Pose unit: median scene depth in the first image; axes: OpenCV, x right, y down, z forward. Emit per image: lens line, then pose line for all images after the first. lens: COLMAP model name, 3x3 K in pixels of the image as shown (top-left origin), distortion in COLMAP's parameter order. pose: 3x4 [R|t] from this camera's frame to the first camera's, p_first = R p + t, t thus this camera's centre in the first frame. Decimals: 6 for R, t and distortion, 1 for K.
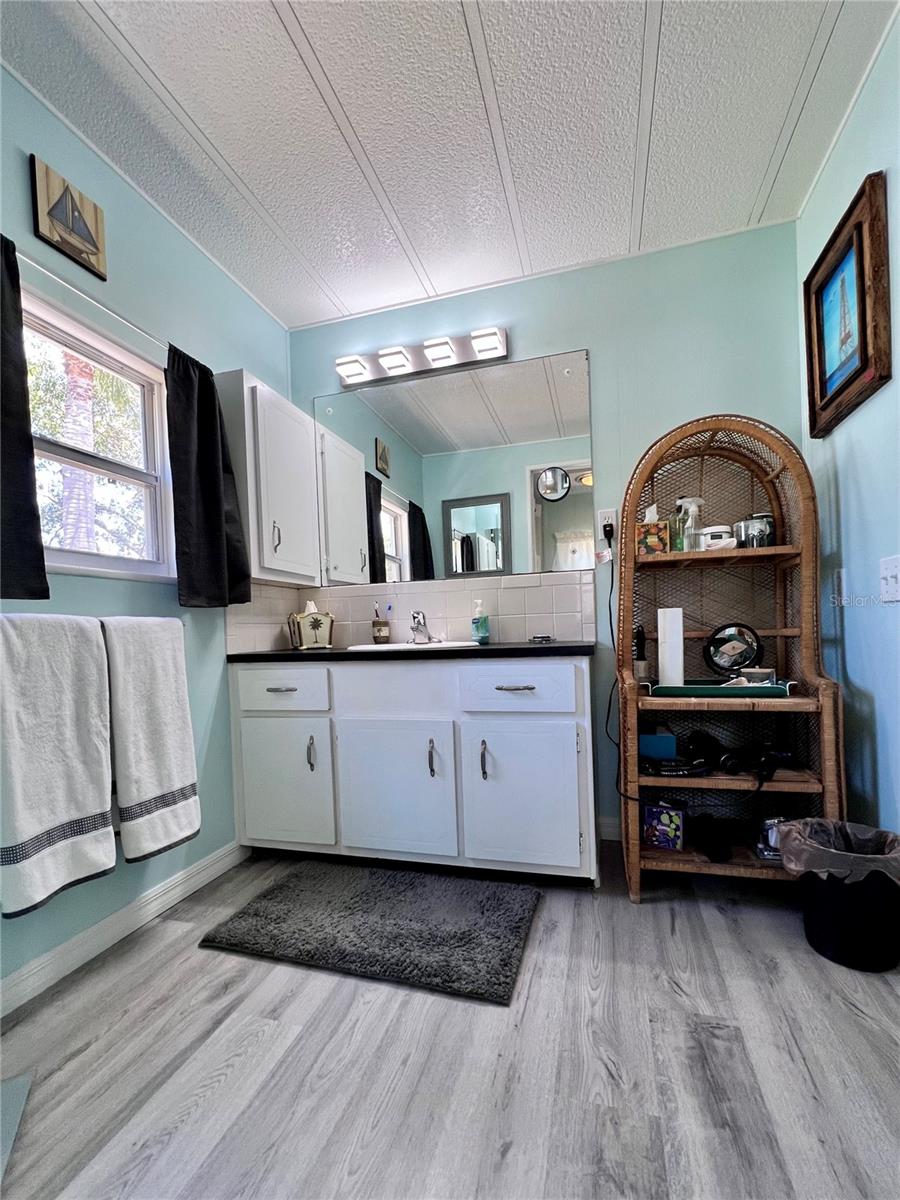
lens RADIAL K [[532.4, 0, 453.3], [0, 532.4, 642.6], [0, 0, 1]] dist [0.000661, 0.000157]
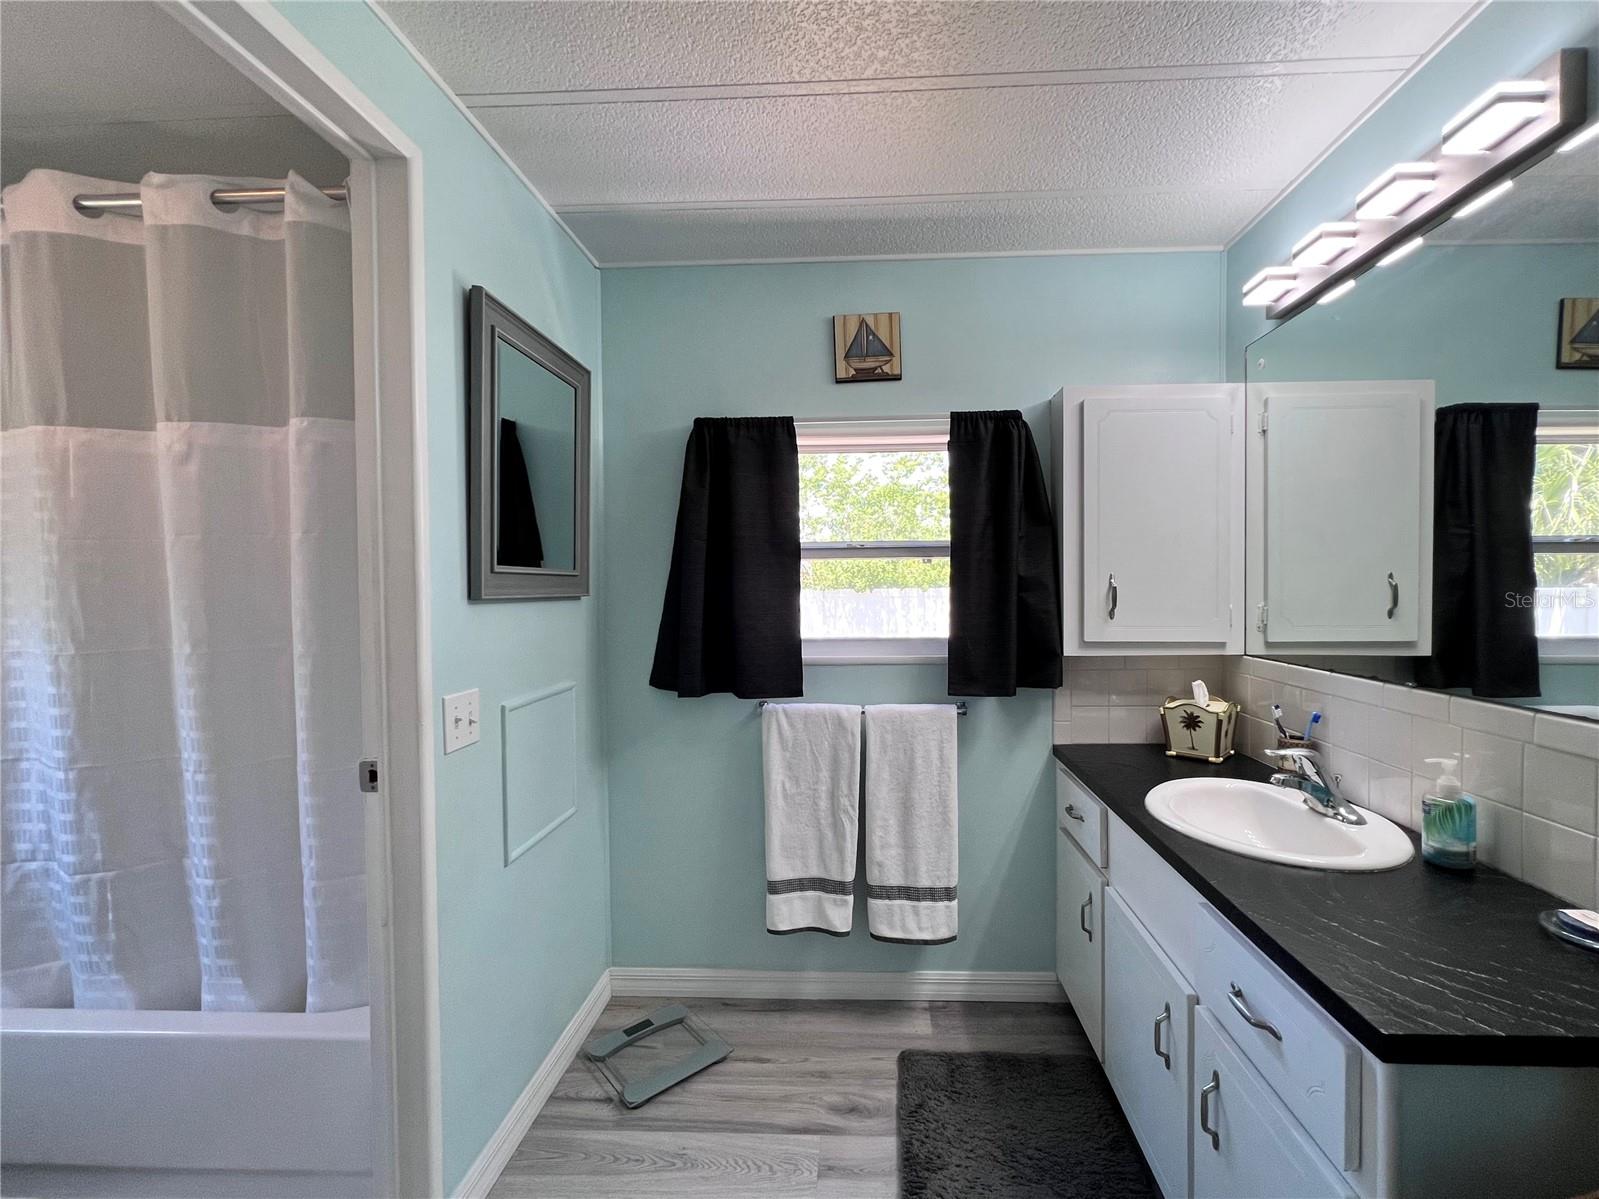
lens RADIAL K [[679.9, 0, 837.3], [0, 679.9, 603.7], [0, 0, 1]] dist [-0.001662, -0.000209]
pose [[0.234033, 0.060082, -0.970371, 0.586604], [-0.021146, 0.998167, 0.056703, -0.292281], [0.971999, 0.007249, 0.234874, 0.530486]]
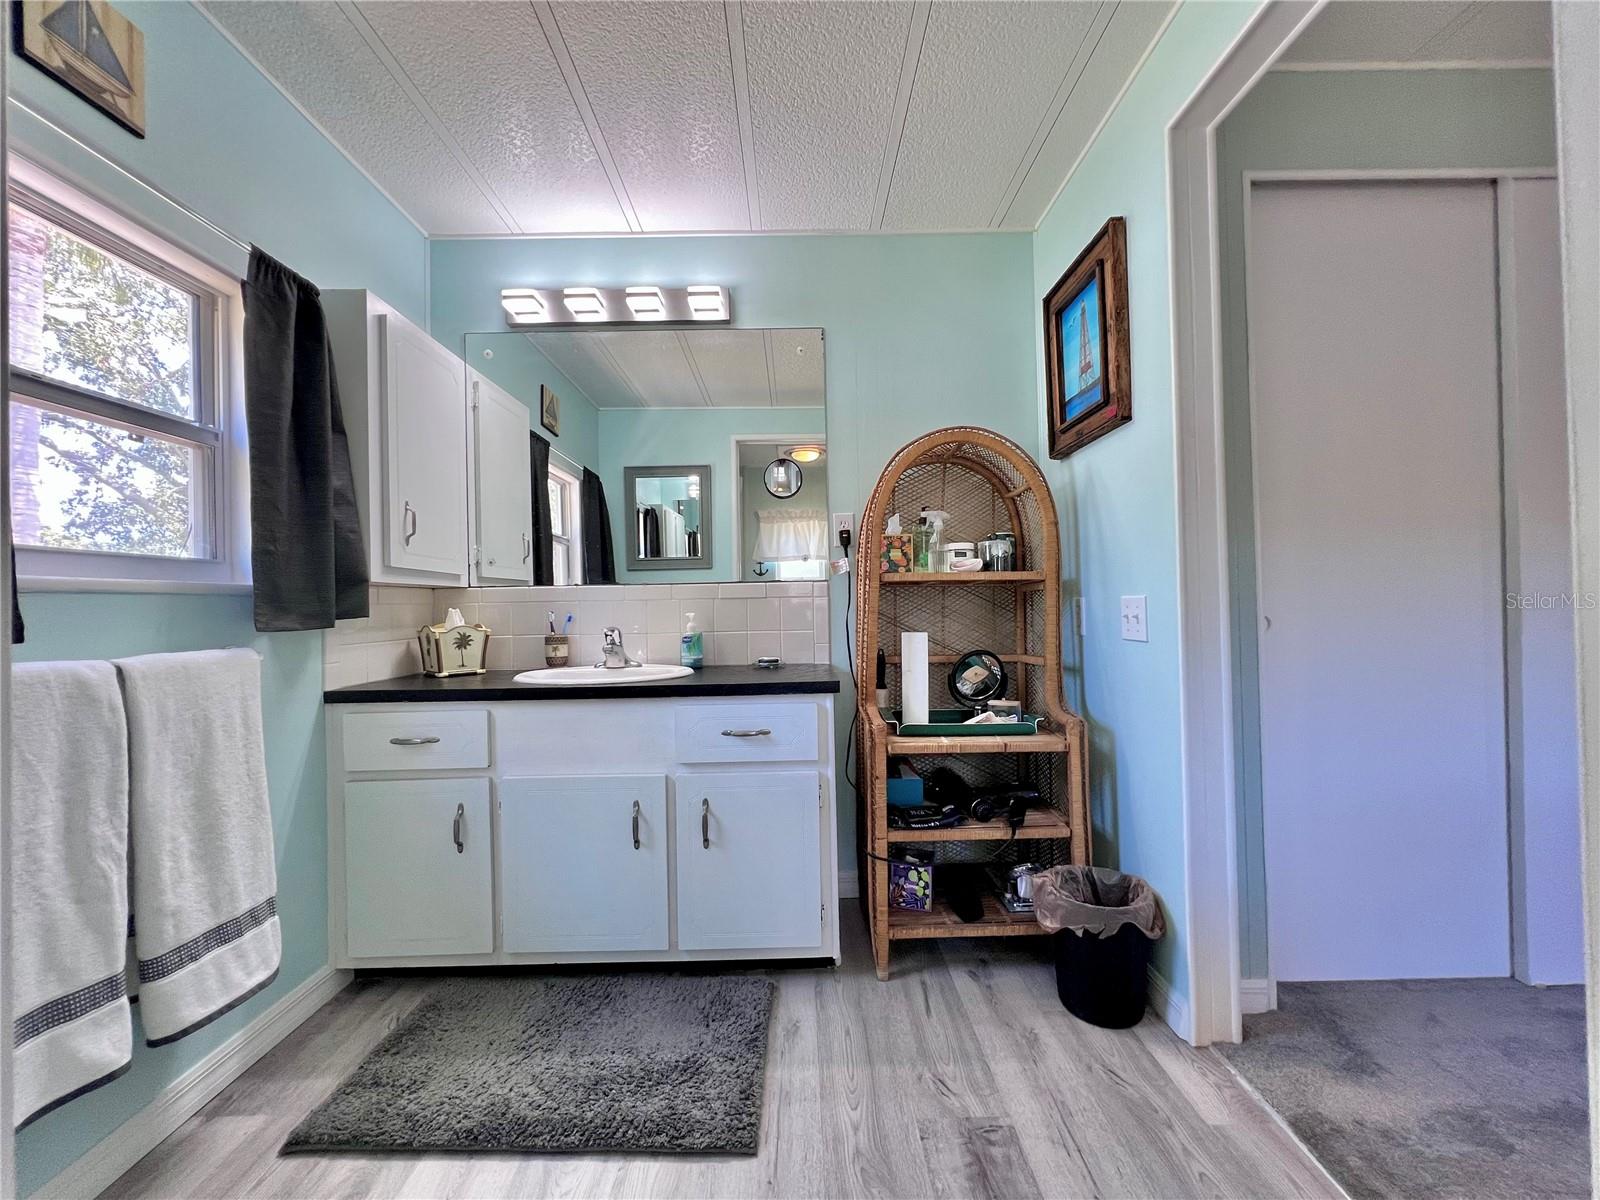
lens RADIAL K [[643.3, 0, 809.0], [0, 643.3, 604.4], [0, 0, 1]] dist [0.000156, 0.000269]
pose [[0.956671, 0.017232, 0.290660, -0.084179], [-0.007440, 0.999368, -0.034758, -0.079987], [-0.291075, 0.031089, 0.956195, 0.022118]]
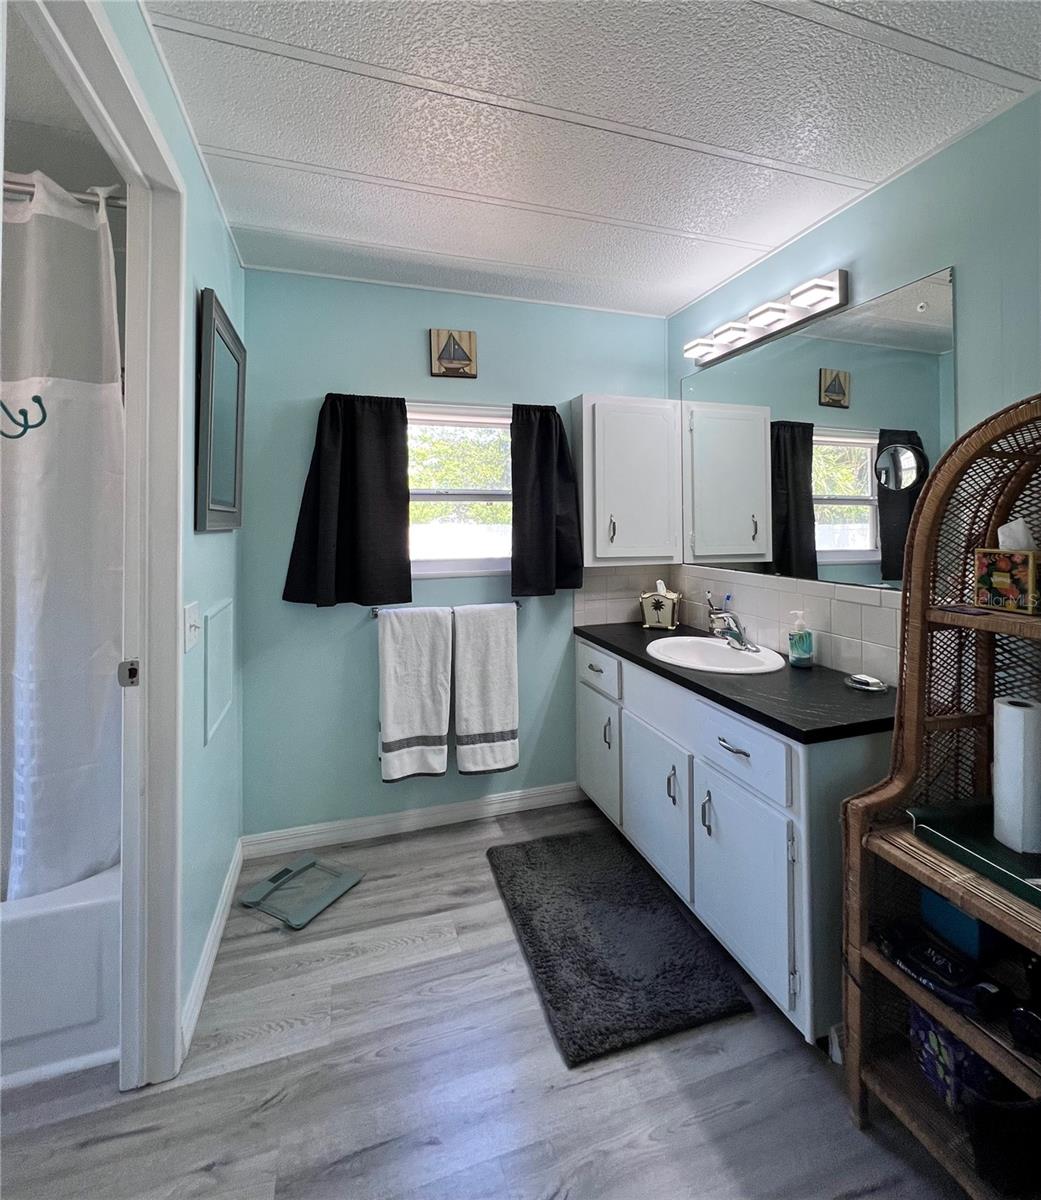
lens RADIAL K [[559.1, 0, 517.5], [0, 559.1, 515.5], [0, 0, 1]] dist [-0.002170, 0.000638]
pose [[0.557310, 0.025248, -0.829920, 0.672341], [-0.032583, 0.999433, 0.008524, -0.287645], [0.829665, 0.022291, 0.557817, 0.212815]]
